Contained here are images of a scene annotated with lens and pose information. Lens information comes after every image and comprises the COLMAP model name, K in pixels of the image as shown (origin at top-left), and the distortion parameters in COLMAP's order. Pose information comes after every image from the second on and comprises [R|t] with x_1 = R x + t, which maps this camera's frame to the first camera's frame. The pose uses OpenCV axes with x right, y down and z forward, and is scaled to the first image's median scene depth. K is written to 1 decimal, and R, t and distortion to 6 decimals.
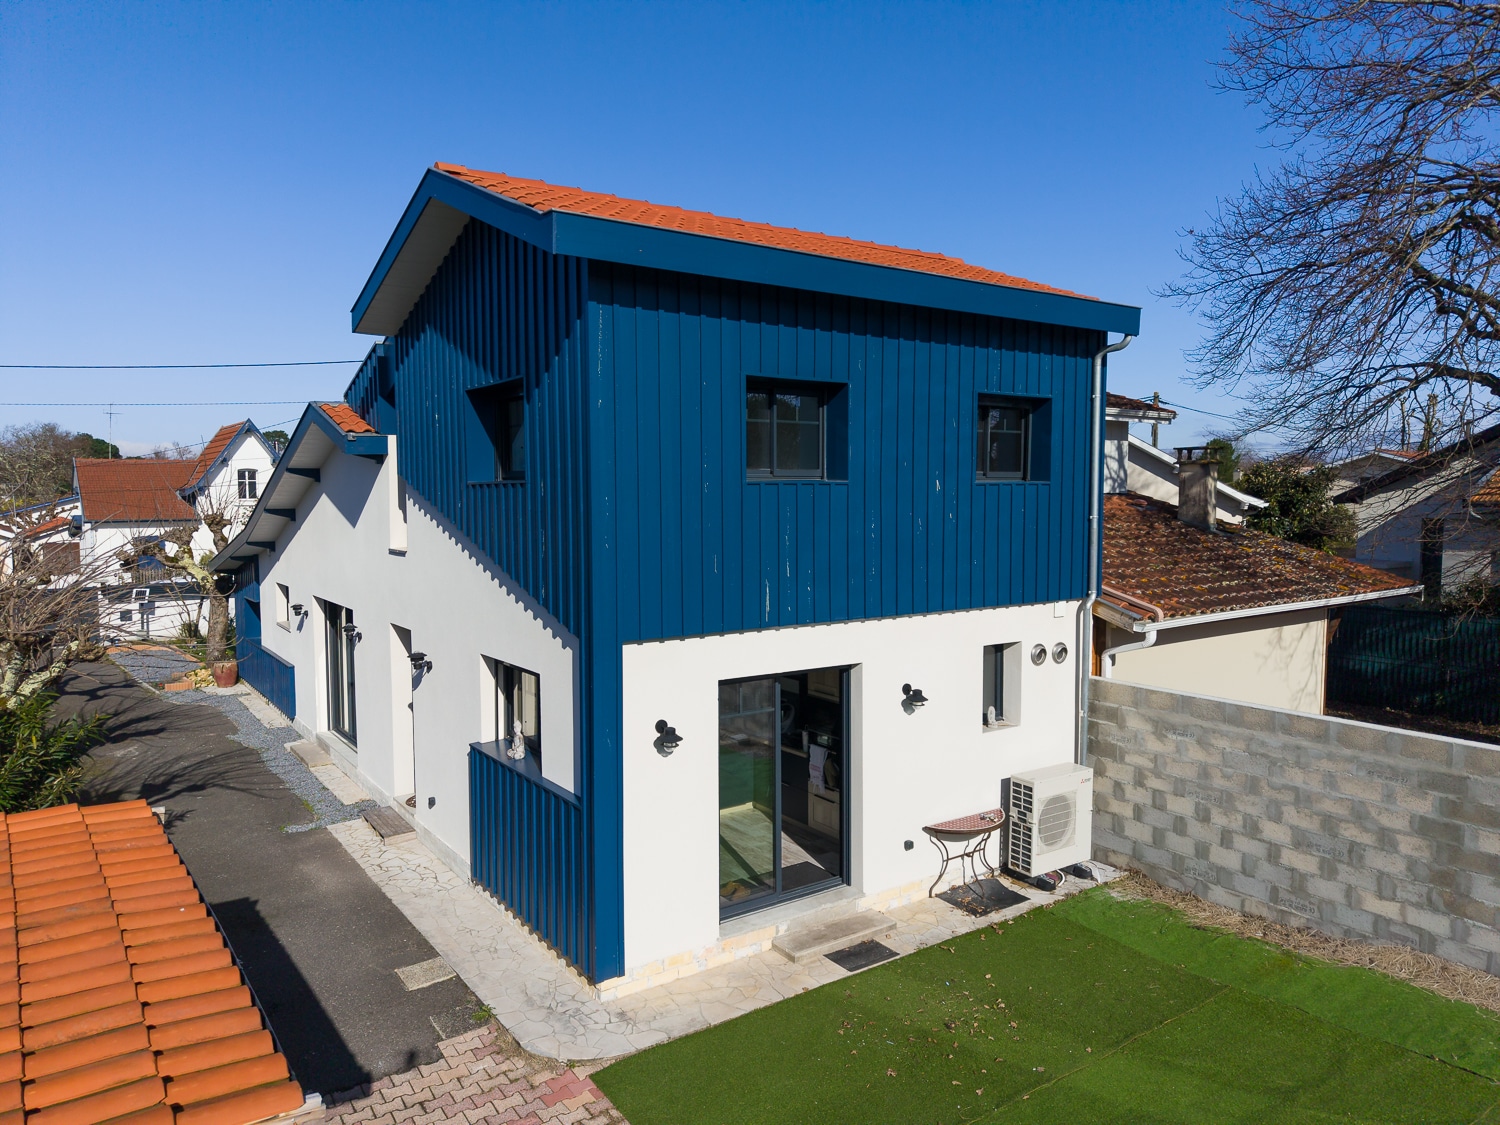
lens RADIAL K [[1043.5, 0, 749.4], [0, 1043.5, 573.1], [0, 0, 1]] dist [0.027116, -0.018647]
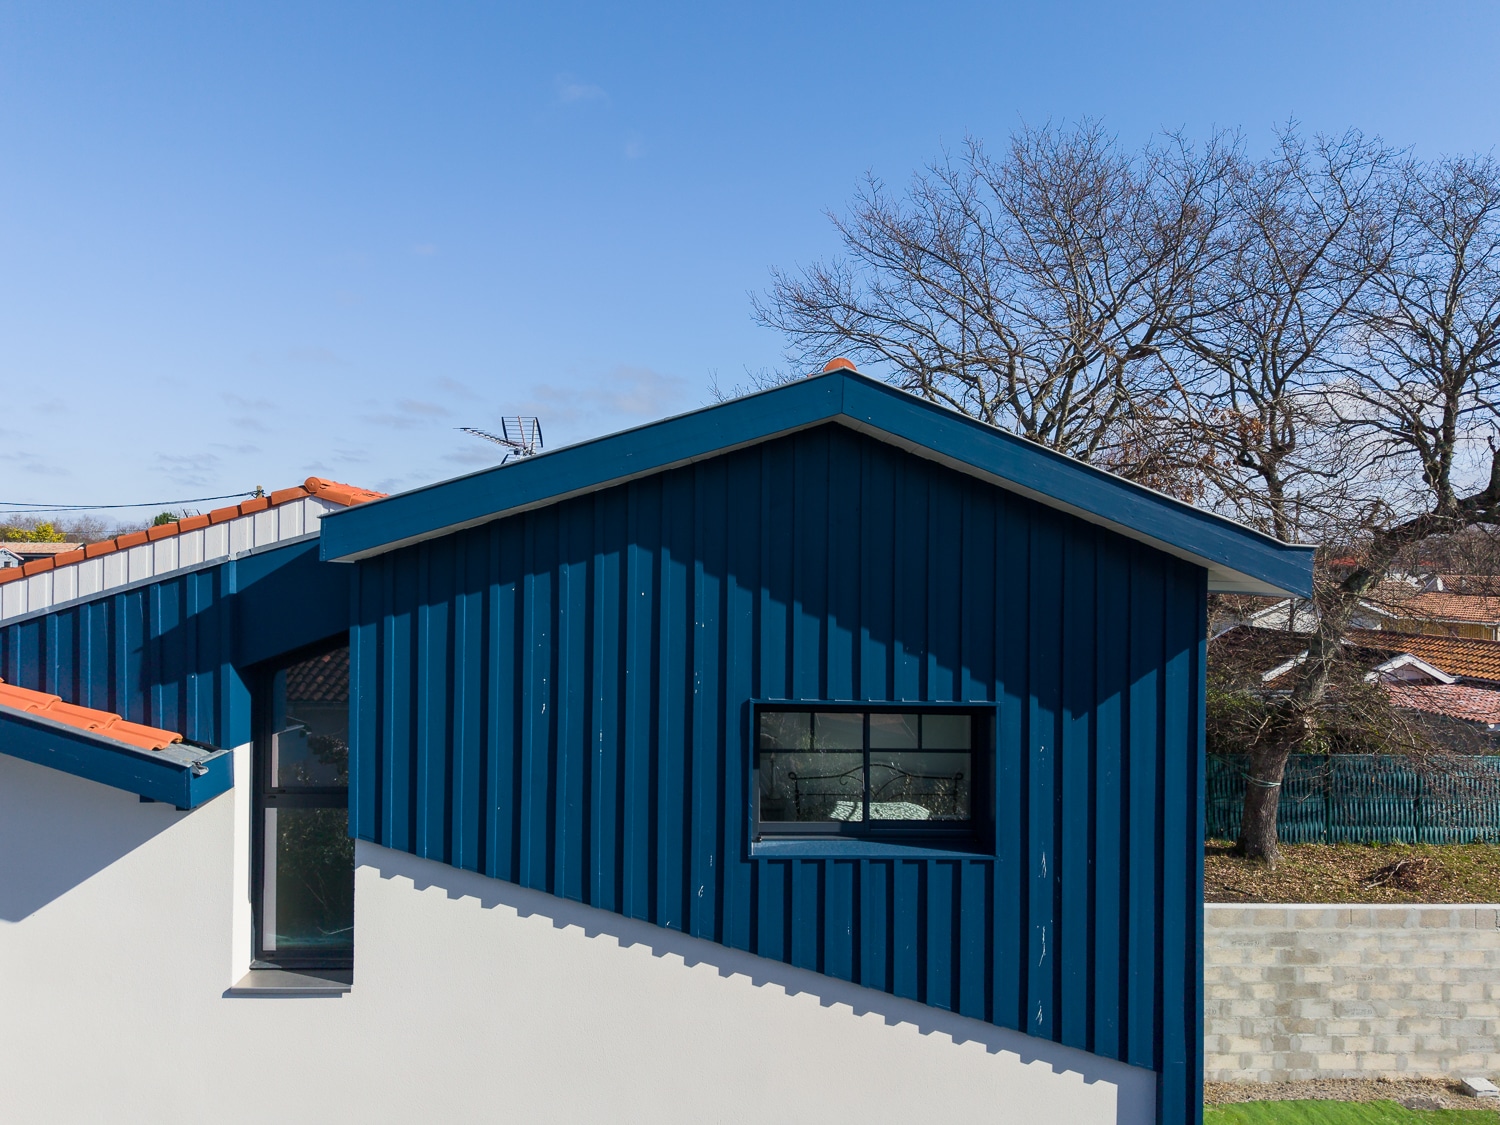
lens RADIAL K [[1074.9, 0, 783.8], [0, 1074.9, 580.8], [0, 0, 1]] dist [0.025520, -0.023273]
pose [[0.551635, 0.003618, 0.834078, -0.744311], [0.062293, 0.997019, -0.045524, -0.206383], [-0.831756, 0.077070, 0.549766, 0.605167]]
